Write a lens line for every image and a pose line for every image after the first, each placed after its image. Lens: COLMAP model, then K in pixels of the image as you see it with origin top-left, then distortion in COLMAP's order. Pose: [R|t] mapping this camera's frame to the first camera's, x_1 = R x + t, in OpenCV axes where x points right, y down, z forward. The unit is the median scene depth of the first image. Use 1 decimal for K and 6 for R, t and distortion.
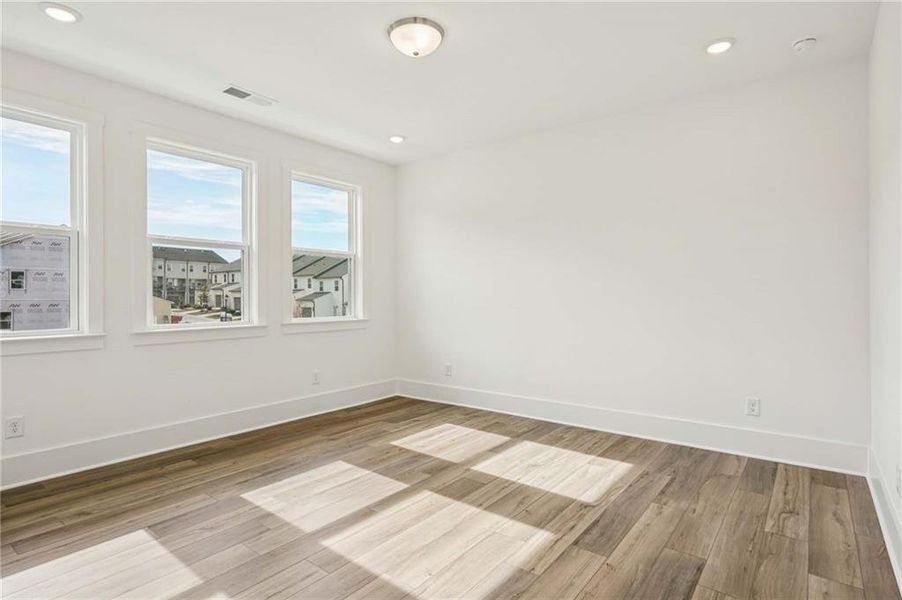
lens RADIAL K [[474.0, 0, 451.0], [0, 474.0, 300.0], [0, 0, 1]] dist [-0.011511, 0.009442]
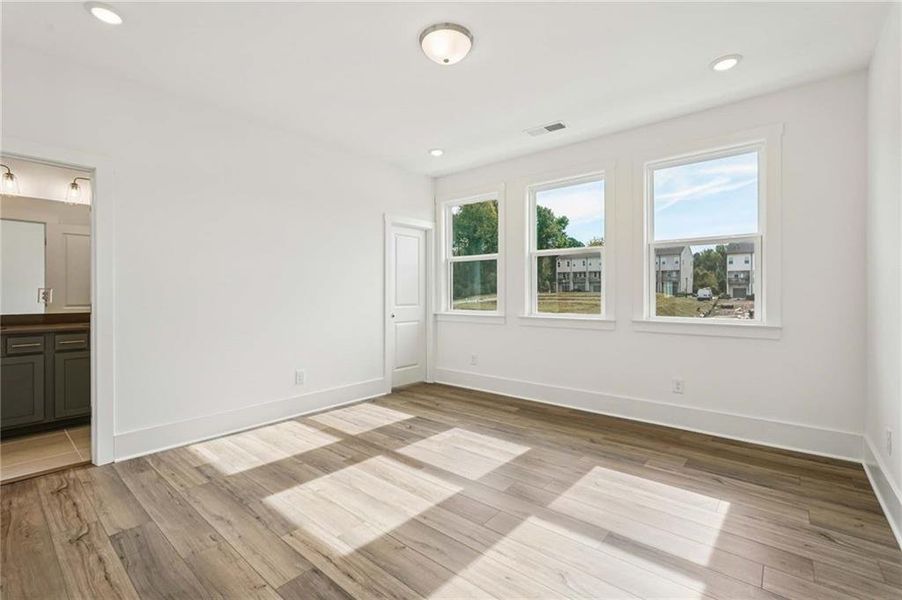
lens RADIAL K [[403.8, 0, 448.5], [0, 403.8, 294.7], [0, 0, 1]] dist [-0.009248, 0.006404]
pose [[-0.052911, 0.003488, -0.998593, 0.613988], [-0.006453, 0.999972, 0.003835, -0.005236], [0.998578, 0.006647, -0.052887, 0.786540]]
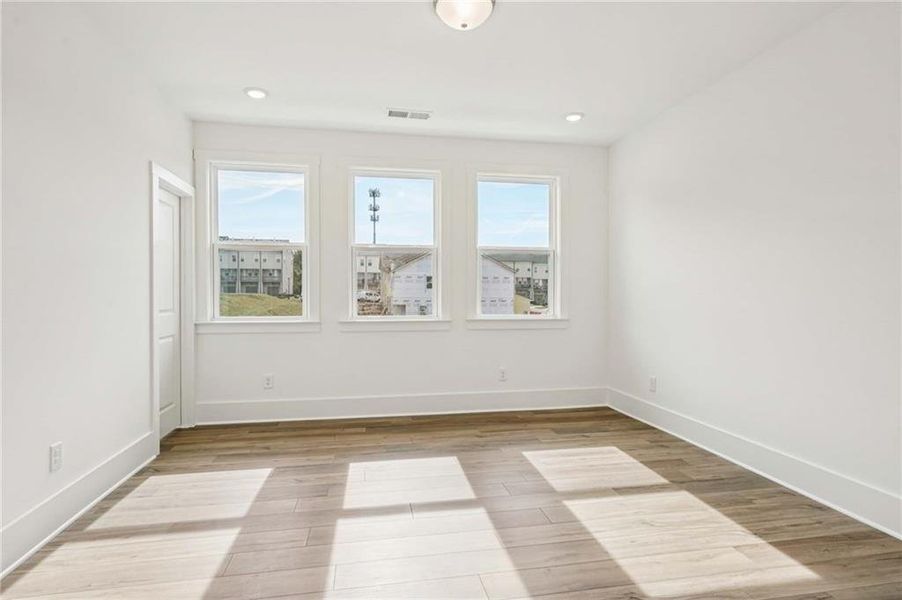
lens RADIAL K [[474.0, 0, 451.0], [0, 474.0, 300.0], [0, 0, 1]] dist [-0.011511, 0.009442]
pose [[0.745145, 0.010623, -0.666817, 0.389327], [-0.008177, 0.999943, 0.006793, -0.000473], [0.666852, 0.000391, 0.745190, 0.221650]]
